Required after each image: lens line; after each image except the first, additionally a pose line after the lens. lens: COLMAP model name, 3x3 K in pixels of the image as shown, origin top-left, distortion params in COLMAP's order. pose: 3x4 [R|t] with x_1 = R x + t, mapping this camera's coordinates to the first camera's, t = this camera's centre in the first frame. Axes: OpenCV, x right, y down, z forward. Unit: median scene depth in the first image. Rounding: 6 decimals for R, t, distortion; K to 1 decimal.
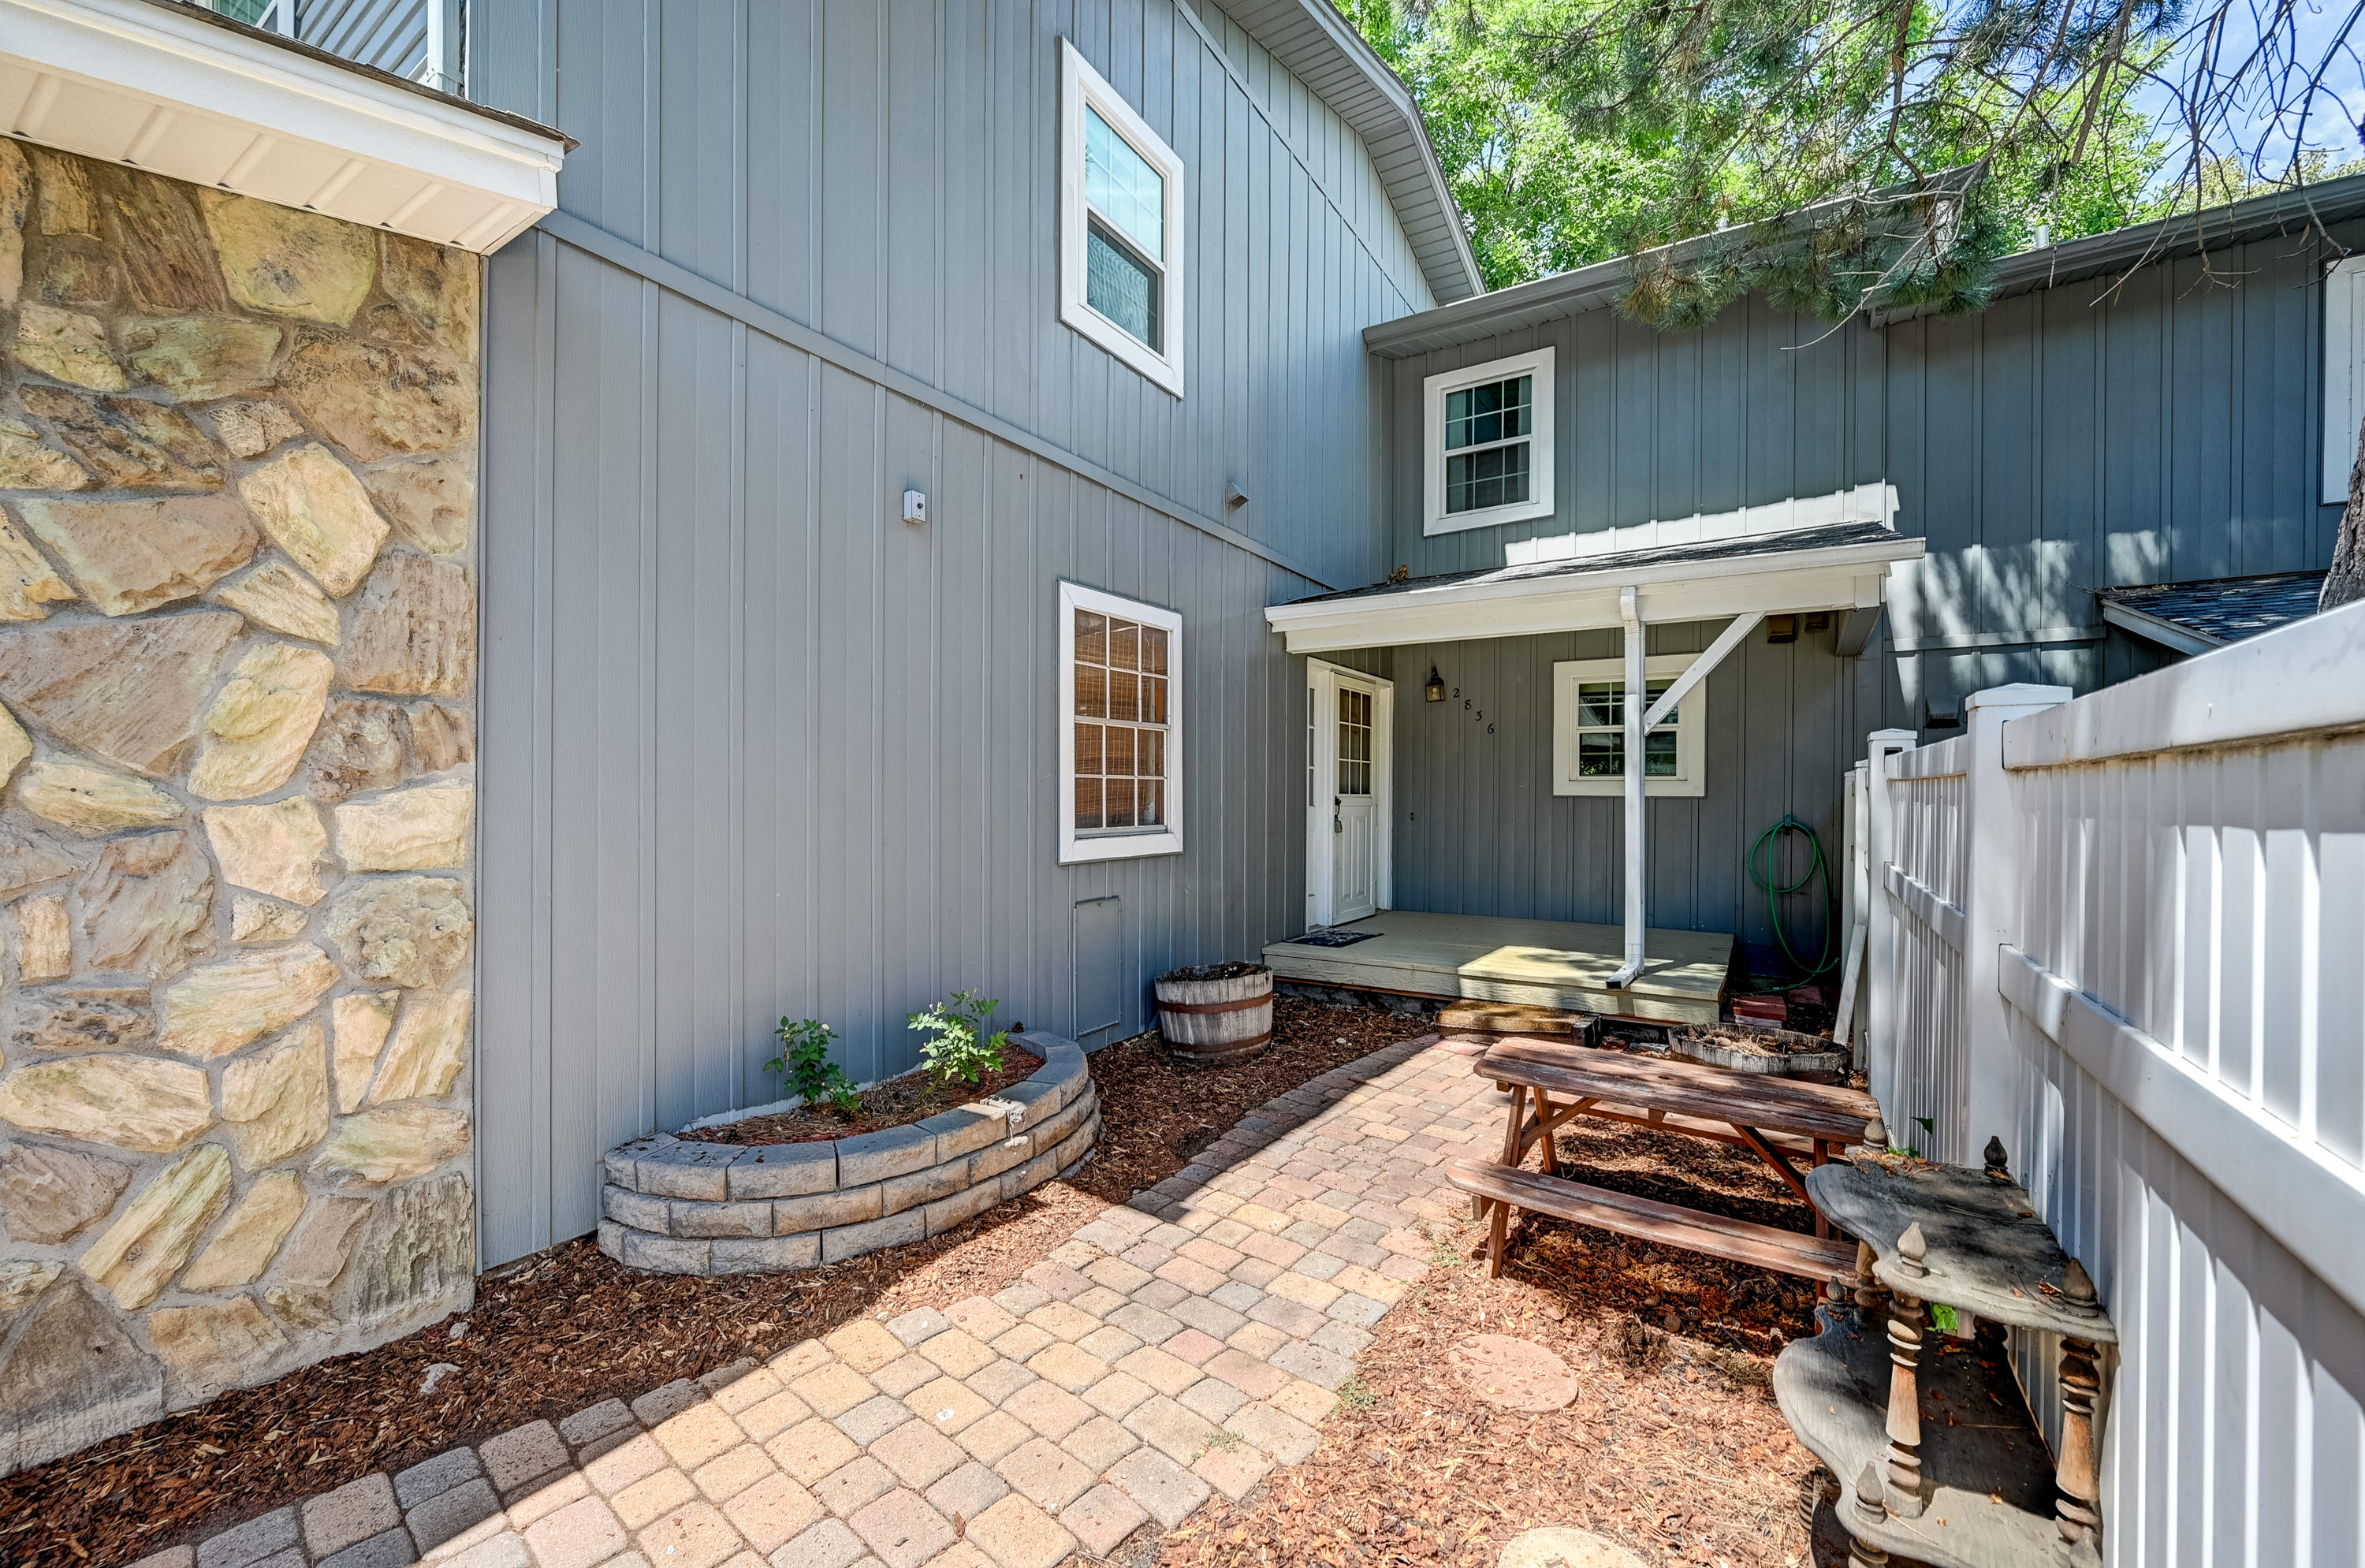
lens RADIAL K [[934.5, 0, 1187.7], [0, 934.5, 801.1], [0, 0, 1]] dist [-0.000019, 0.000235]
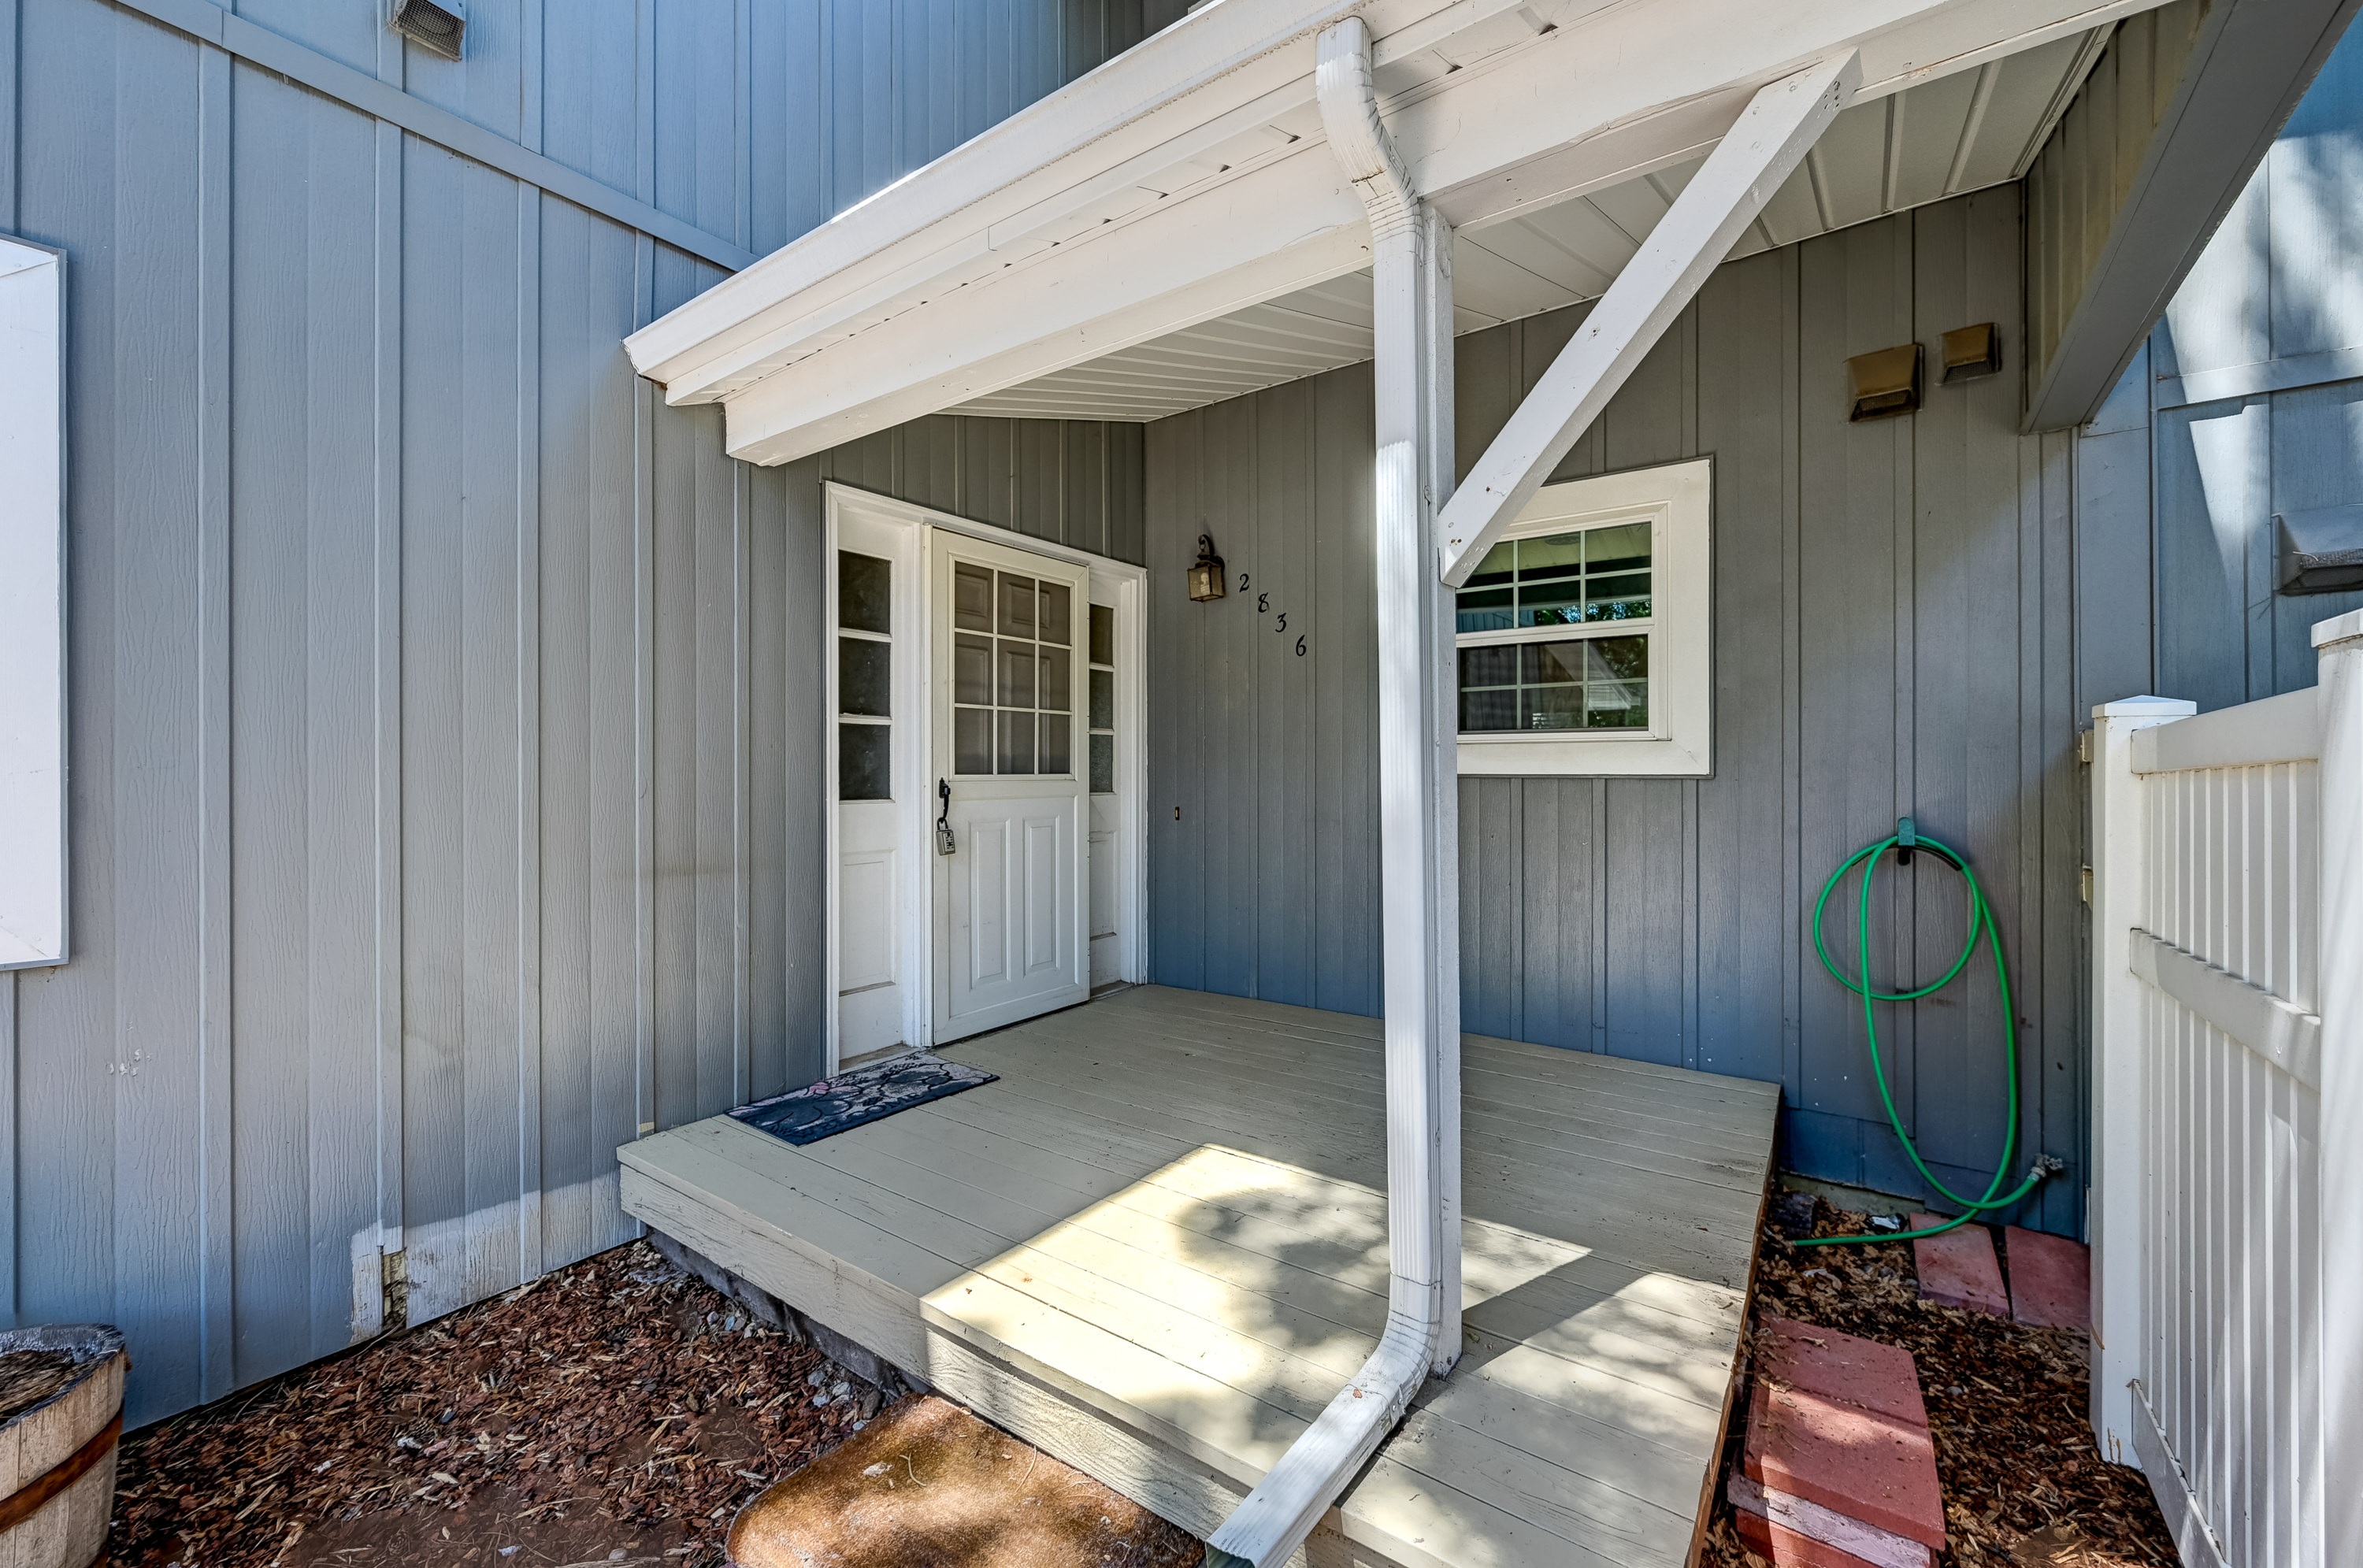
lens RADIAL K [[960.7, 0, 1196.2], [0, 960.7, 769.7], [0, 0, 1]] dist [0.018456, -0.000068]
pose [[0.999311, -0.010447, -0.035623, 0.313245], [0.010270, 0.999934, -0.005159, -0.007397], [0.035675, 0.004790, 0.999352, 0.510004]]
